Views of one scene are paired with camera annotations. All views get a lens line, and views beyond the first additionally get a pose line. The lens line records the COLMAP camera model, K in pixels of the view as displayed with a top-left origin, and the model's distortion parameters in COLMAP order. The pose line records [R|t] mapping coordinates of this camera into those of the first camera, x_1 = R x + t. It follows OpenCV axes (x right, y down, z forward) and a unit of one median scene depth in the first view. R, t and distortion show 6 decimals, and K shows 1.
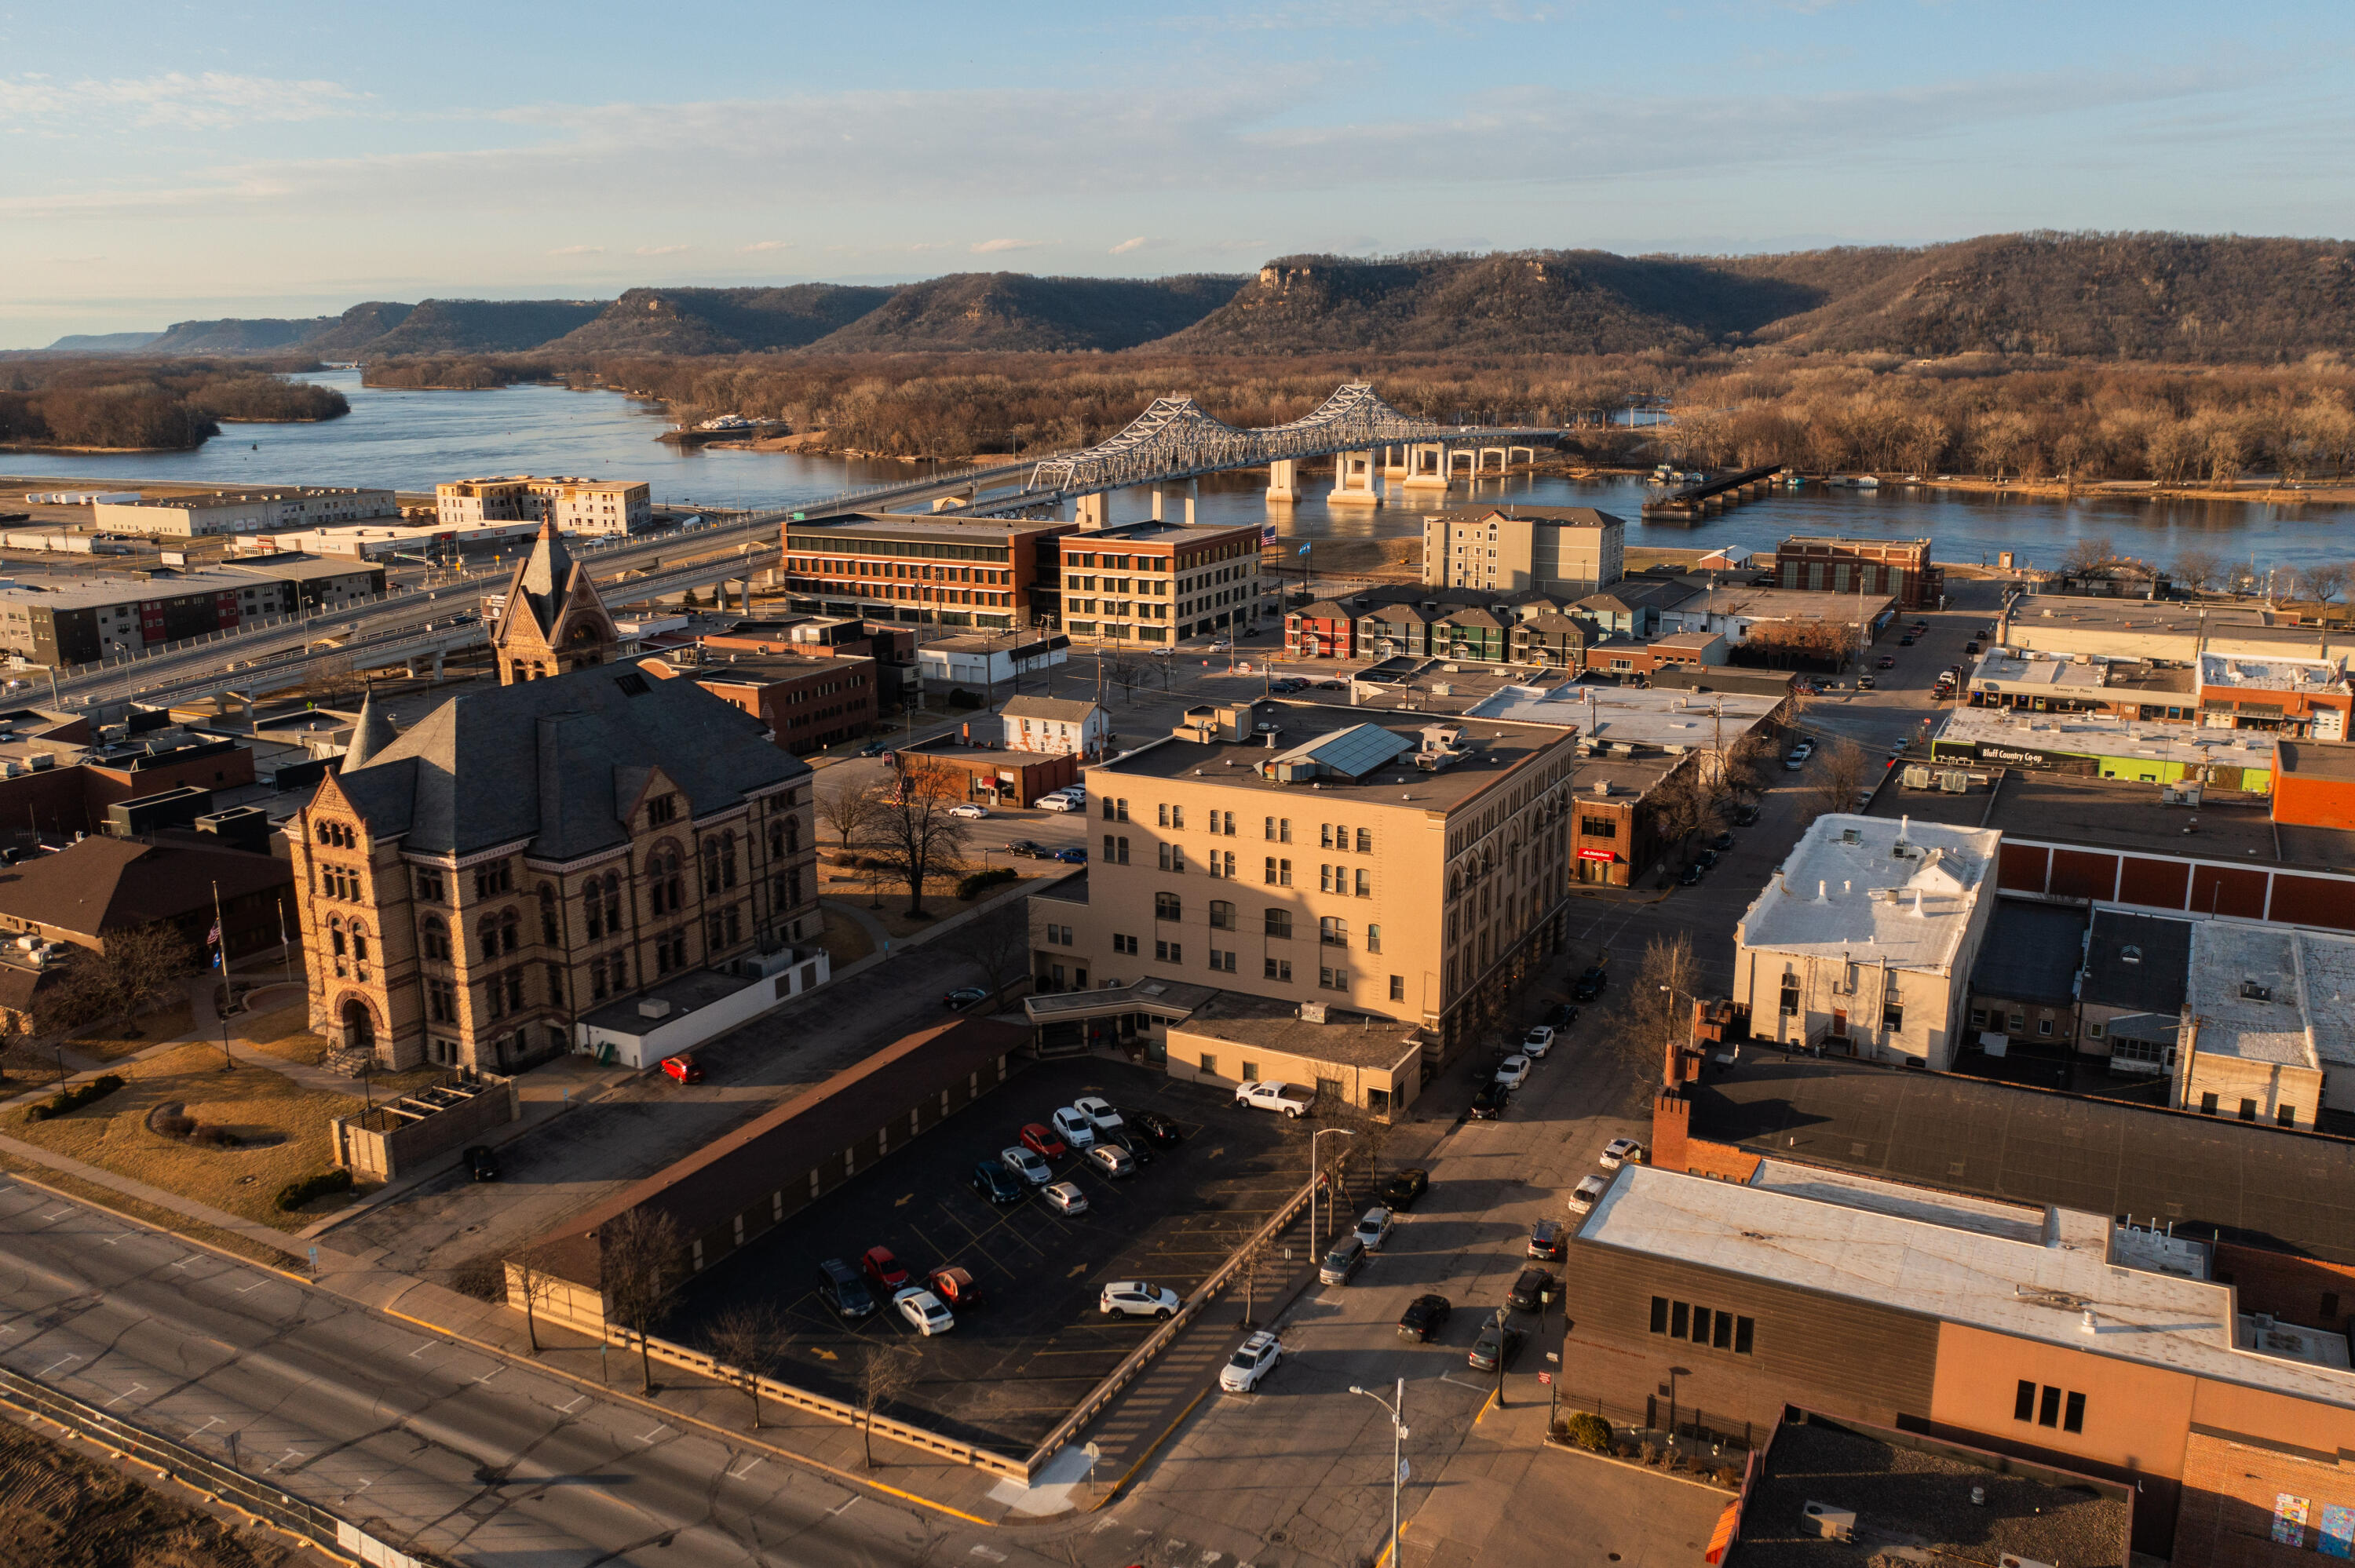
lens RADIAL K [[1851.4, 0, 1177.5], [0, 1851.4, 784.0], [0, 0, 1]] dist [-0.022519, 0.003283]
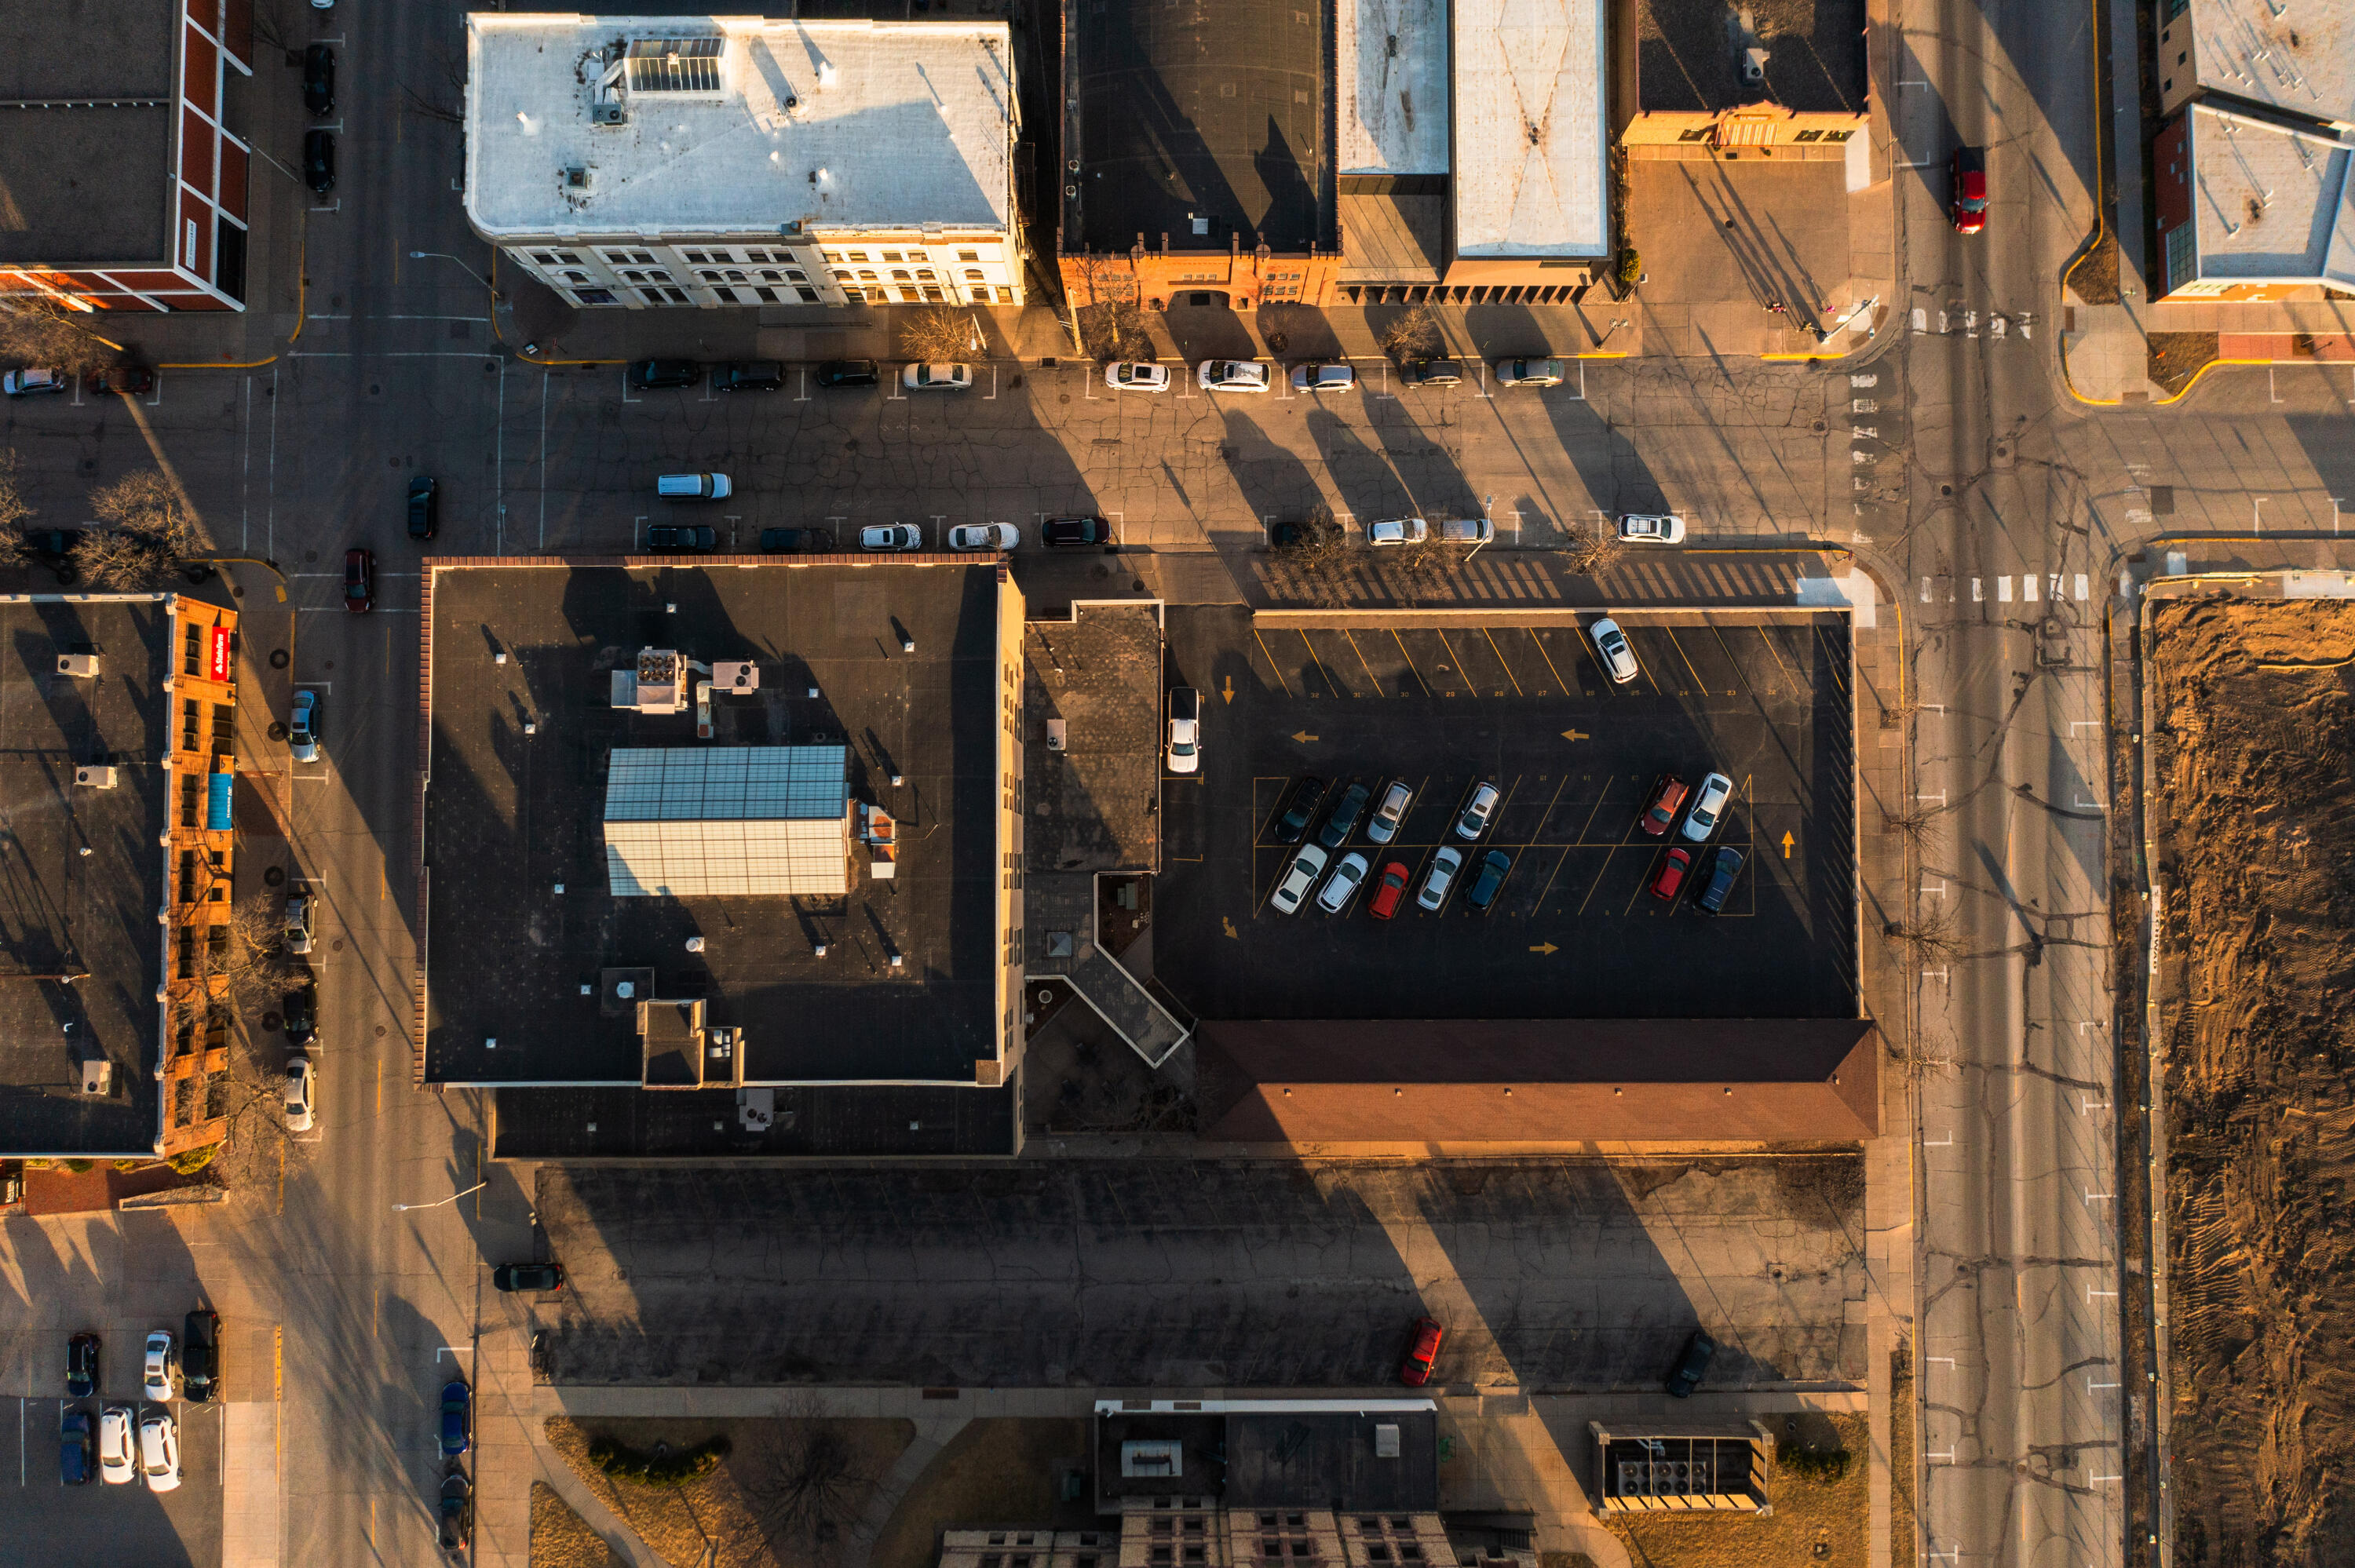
lens RADIAL K [[1851.4, 0, 1177.5], [0, 1851.4, 784.0], [0, 0, 1]] dist [-0.022519, 0.003283]
pose [[-0.477162, -0.877141, 0.054227, -0.018909], [0.224913, -0.062236, 0.972389, -0.695314], [-0.849548, 0.476183, 0.226977, 0.736041]]
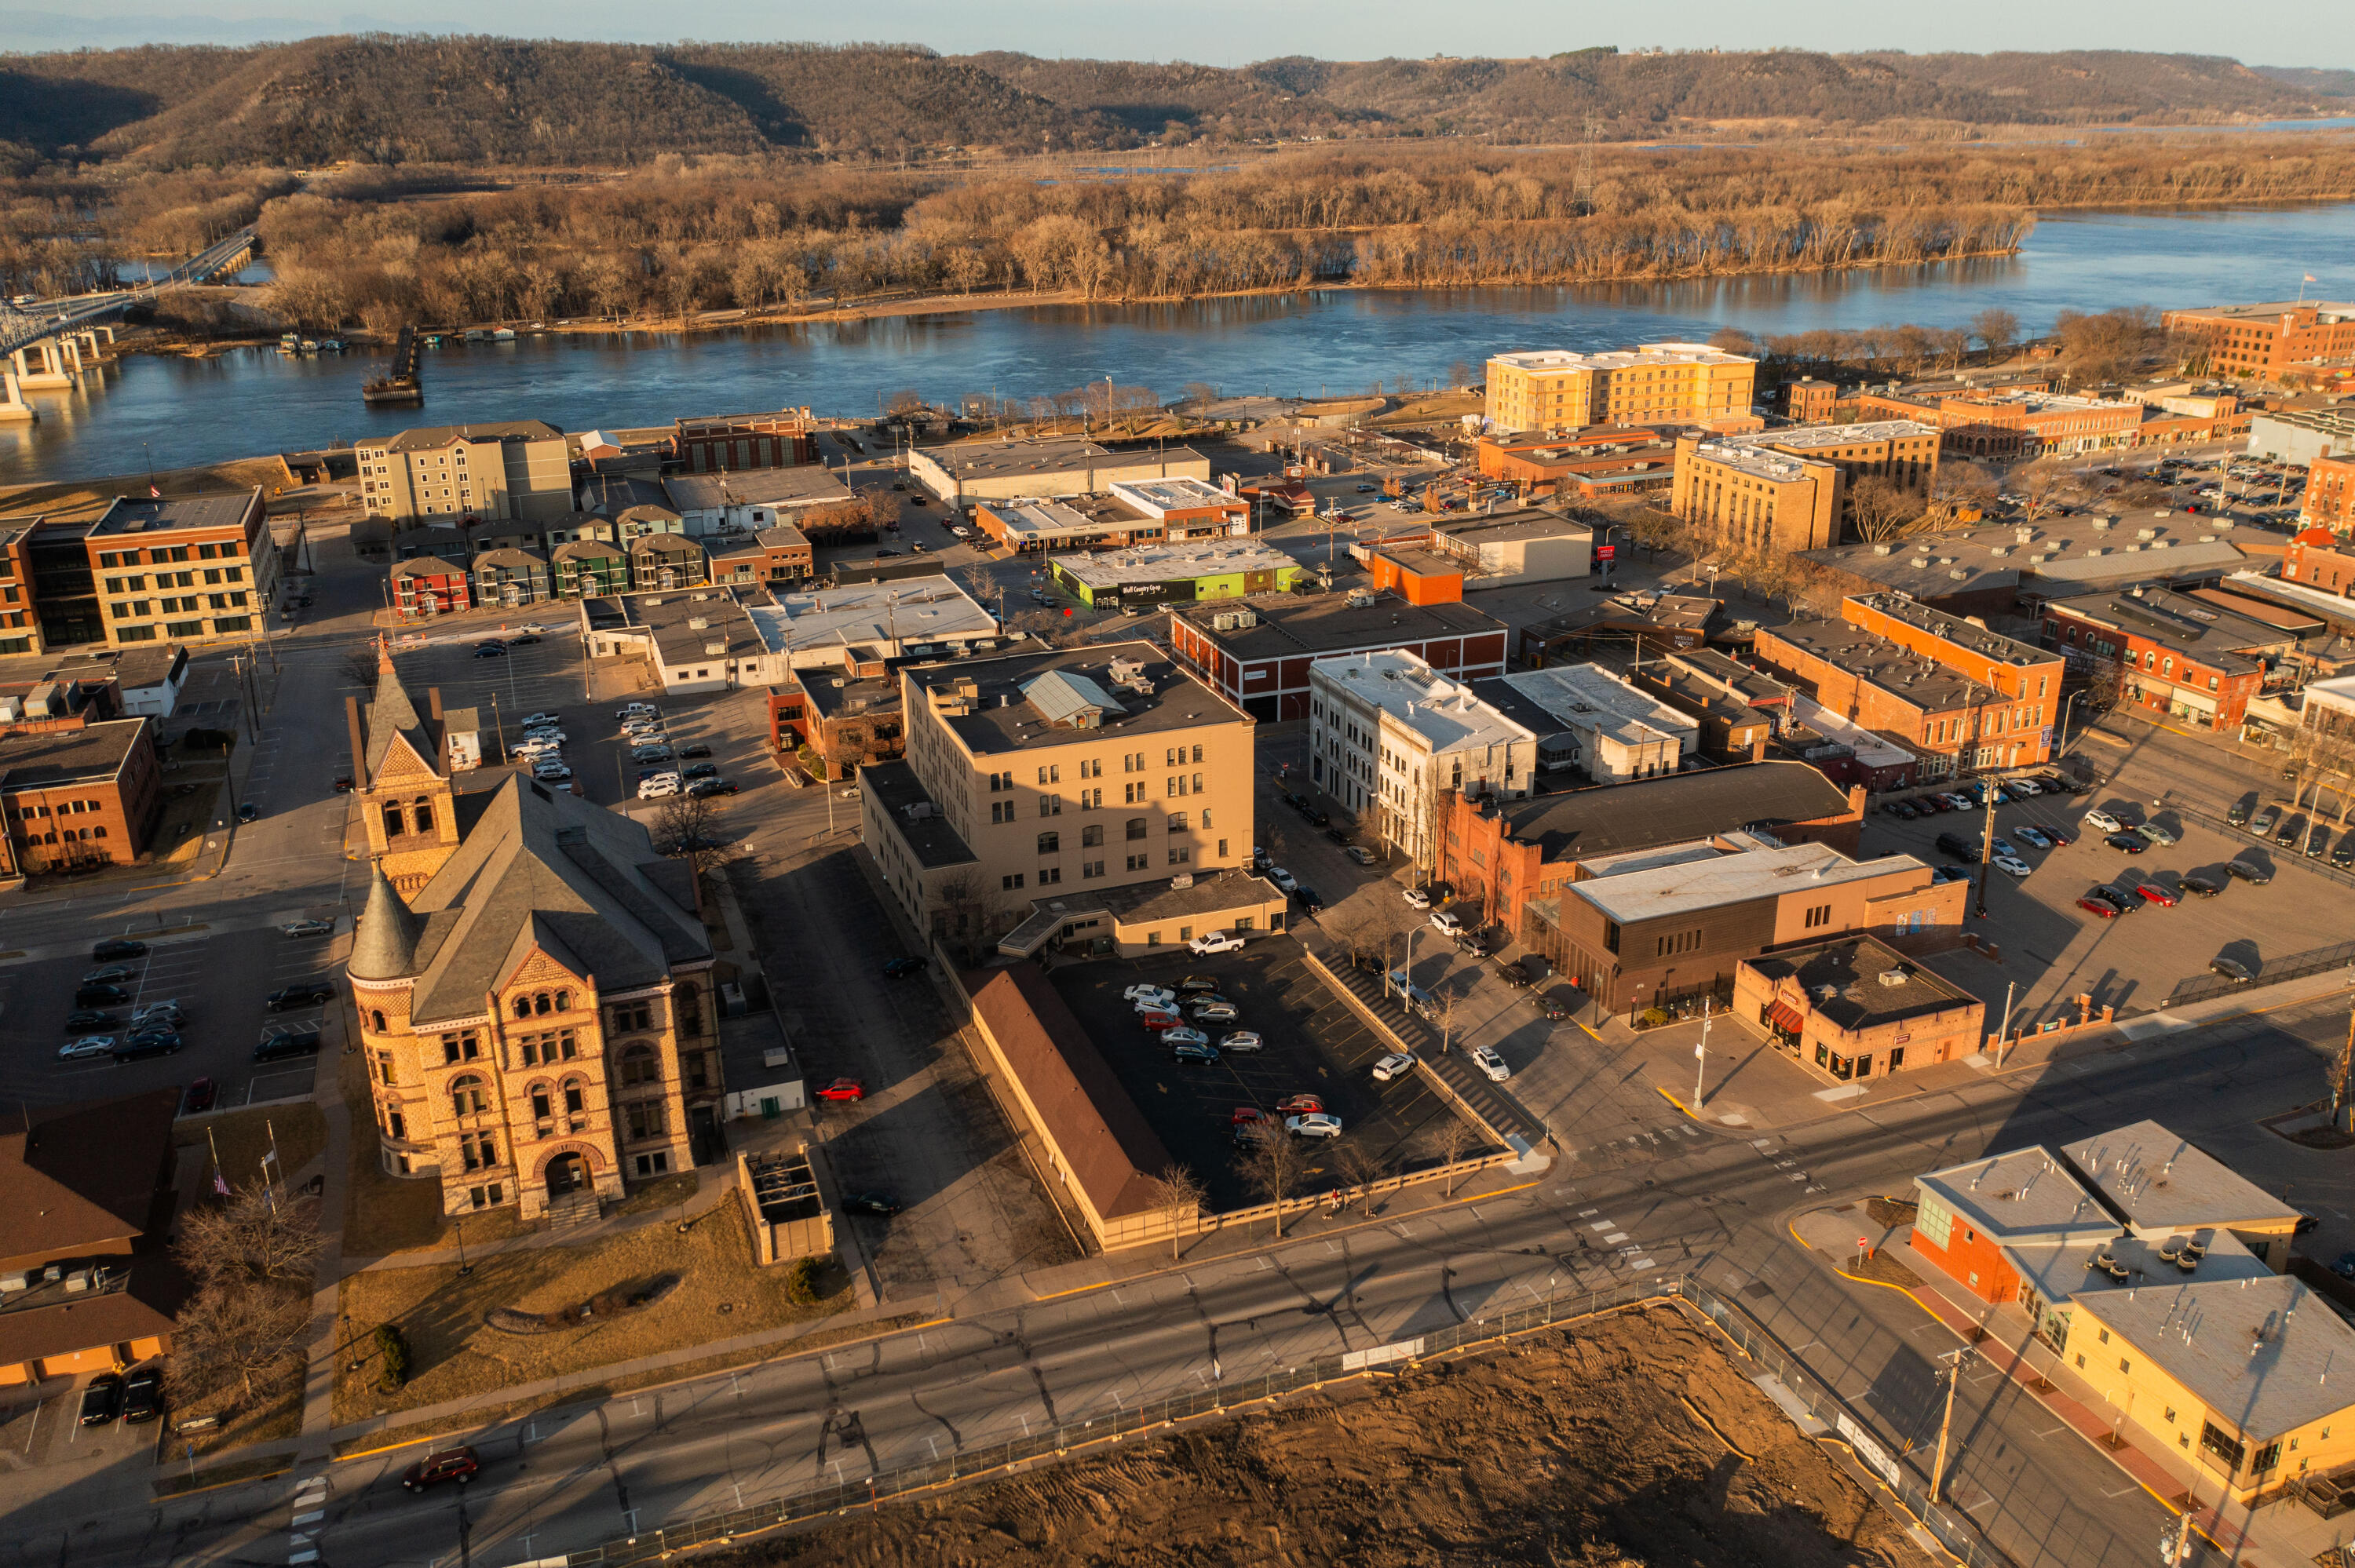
lens RADIAL K [[1851.4, 0, 1177.5], [0, 1851.4, 784.0], [0, 0, 1]] dist [-0.022519, 0.003283]
pose [[0.656414, -0.264282, 0.706595, -0.862963], [0.186119, 0.964410, 0.187810, -0.203164], [-0.731082, 0.008230, 0.682240, 0.046398]]
